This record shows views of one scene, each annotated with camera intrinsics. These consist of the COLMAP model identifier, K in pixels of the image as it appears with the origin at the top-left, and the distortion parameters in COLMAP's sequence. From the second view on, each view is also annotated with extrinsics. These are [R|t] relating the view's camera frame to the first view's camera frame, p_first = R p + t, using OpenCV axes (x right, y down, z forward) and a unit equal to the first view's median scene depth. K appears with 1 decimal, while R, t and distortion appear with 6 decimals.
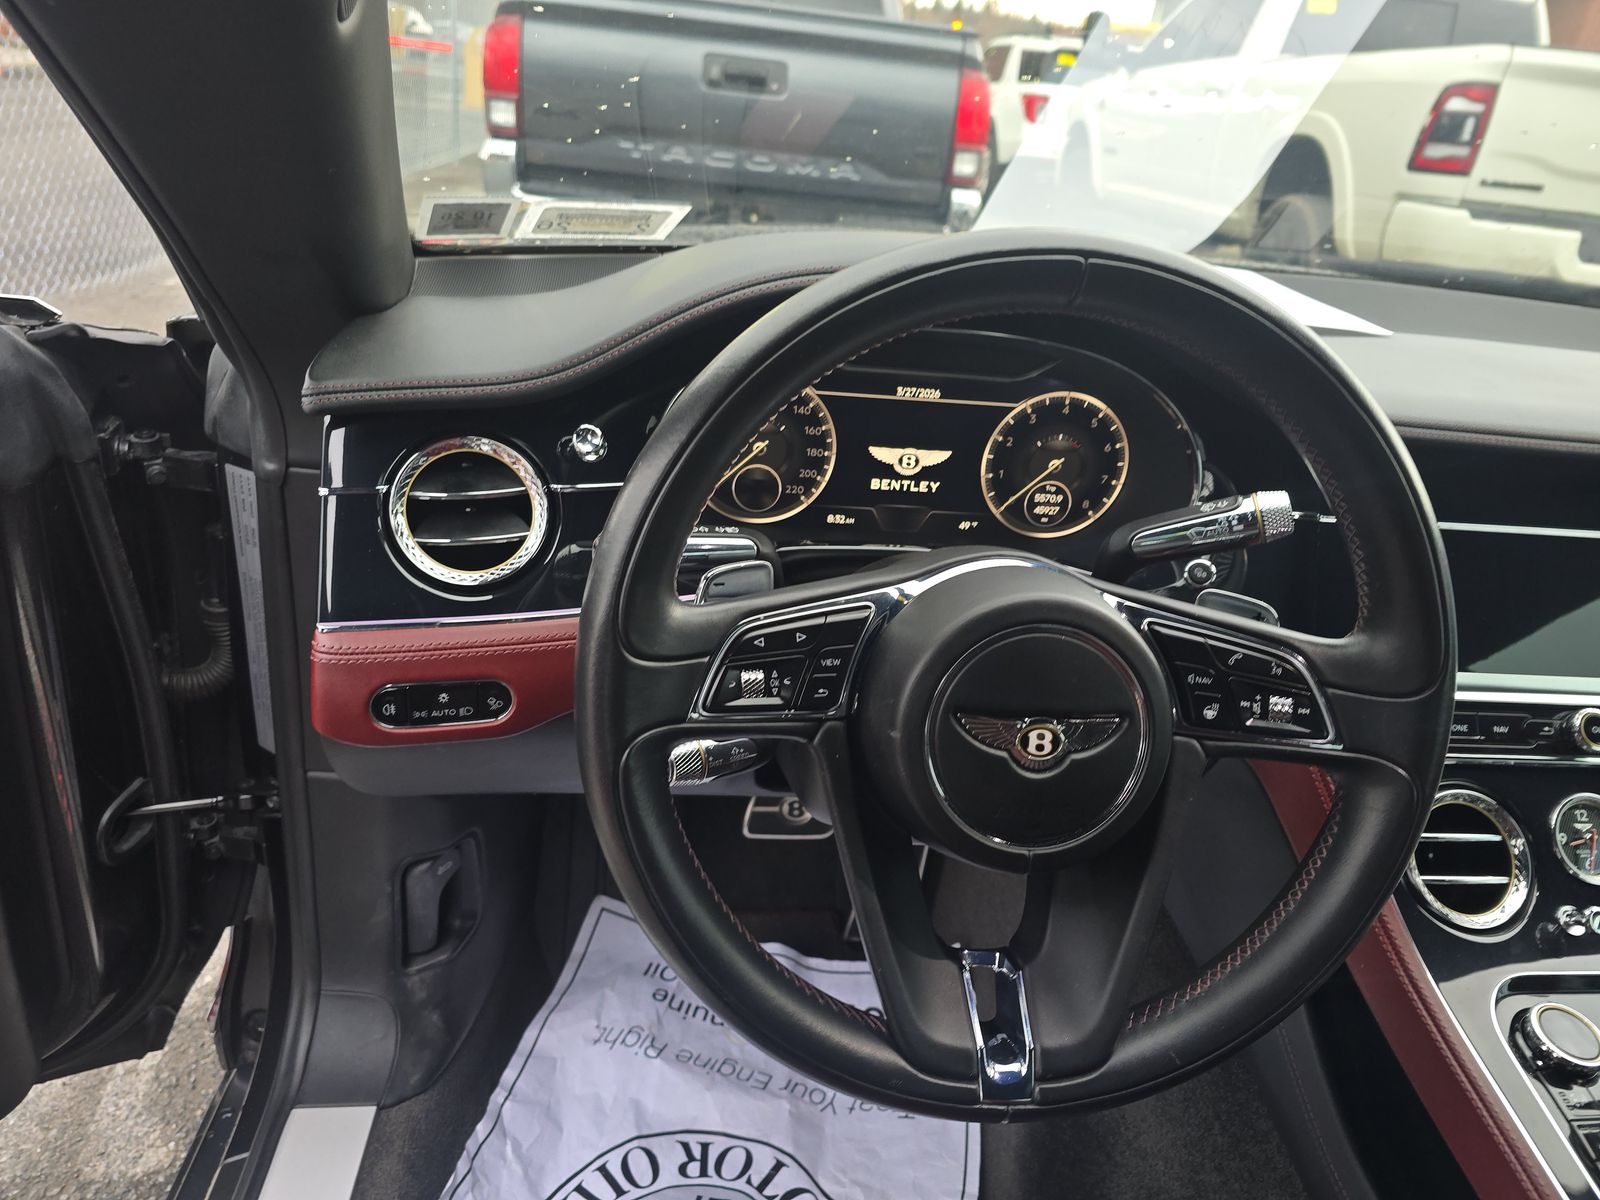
lens RADIAL K [[1085.7, 0, 763.1], [0, 1085.7, 598.6], [0, 0, 1]] dist [0.028145, -0.026158]
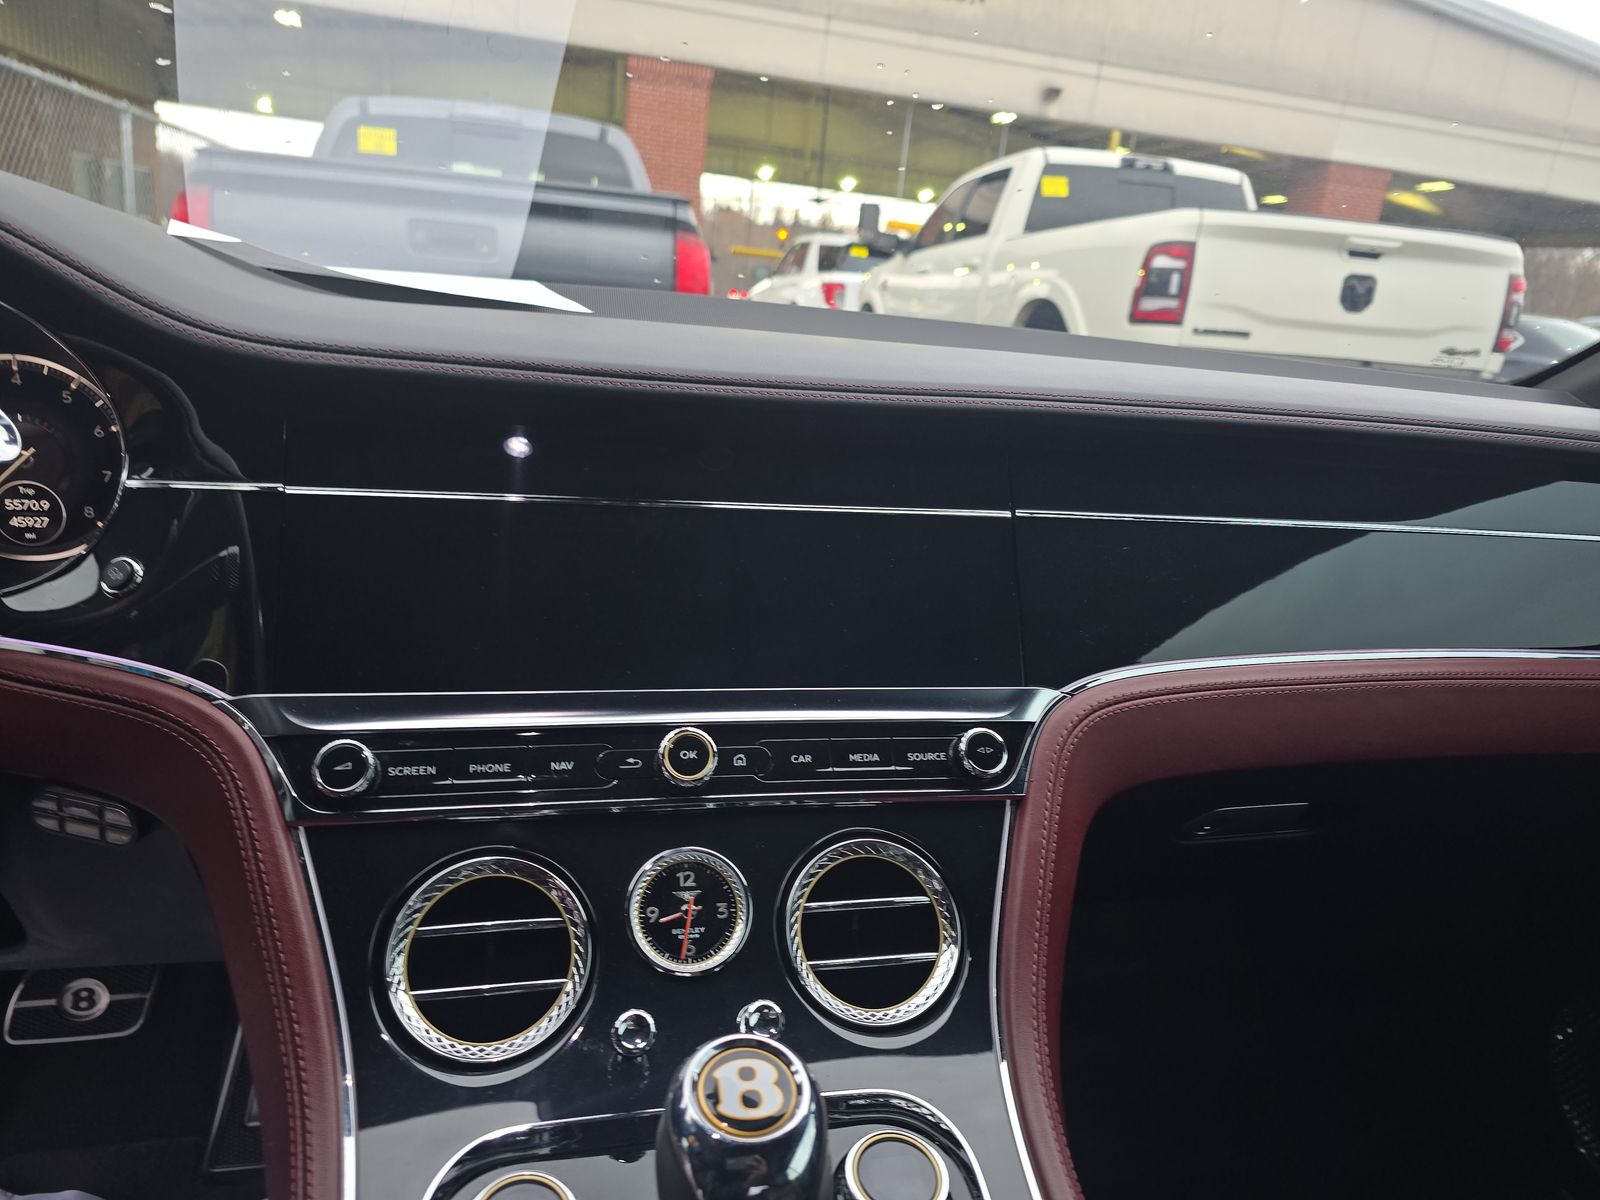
lens RADIAL K [[1085.7, 0, 795.4], [0, 1085.7, 607.0], [0, 0, 1]] dist [0.028145, -0.026158]
pose [[0.991672, -0.056447, 0.115757, 0.689680], [0.074899, 0.983972, -0.161833, 0.132466], [-0.104766, 0.169156, 0.980005, 0.246965]]
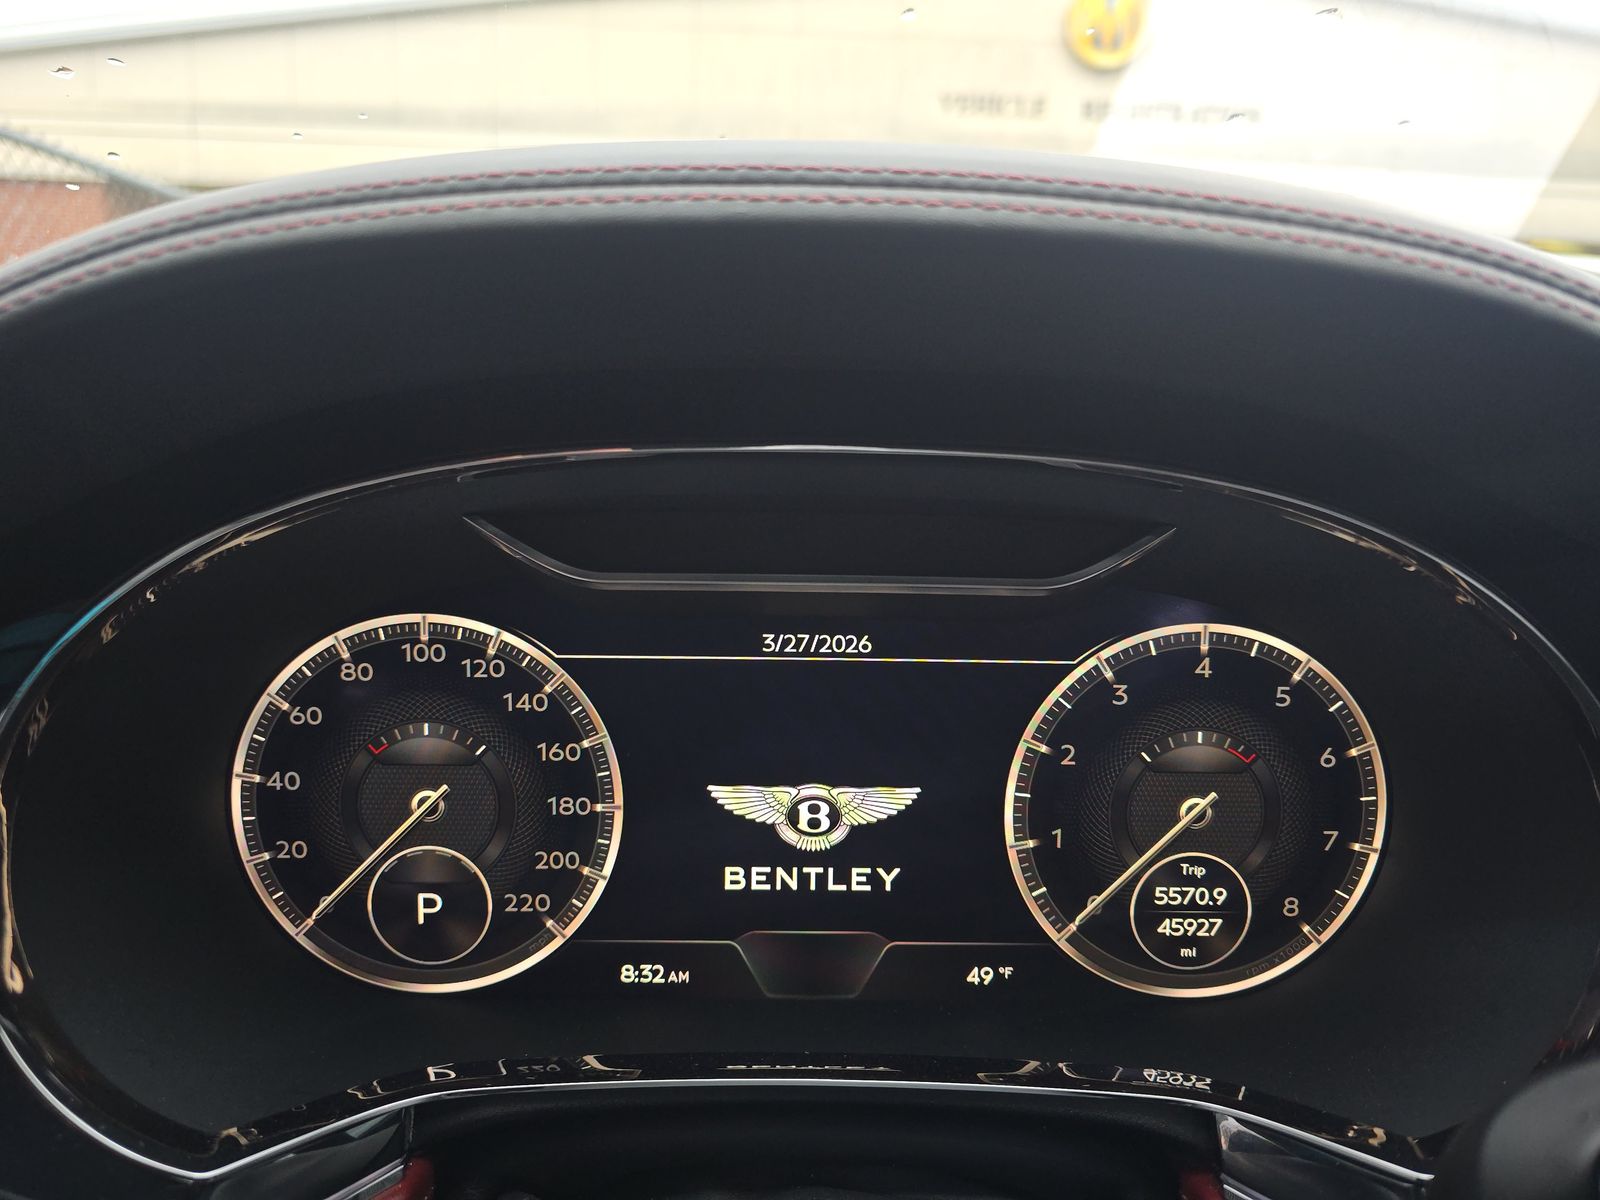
lens RADIAL K [[1085.7, 0, 799.4], [0, 1085.7, 603.8], [0, 0, 1]] dist [0.028145, -0.026158]
pose [[0.995083, -0.061242, -0.077840, 0.162426], [0.036326, 0.956817, -0.288412, -0.085813], [0.092141, 0.284166, 0.954337, 0.594835]]
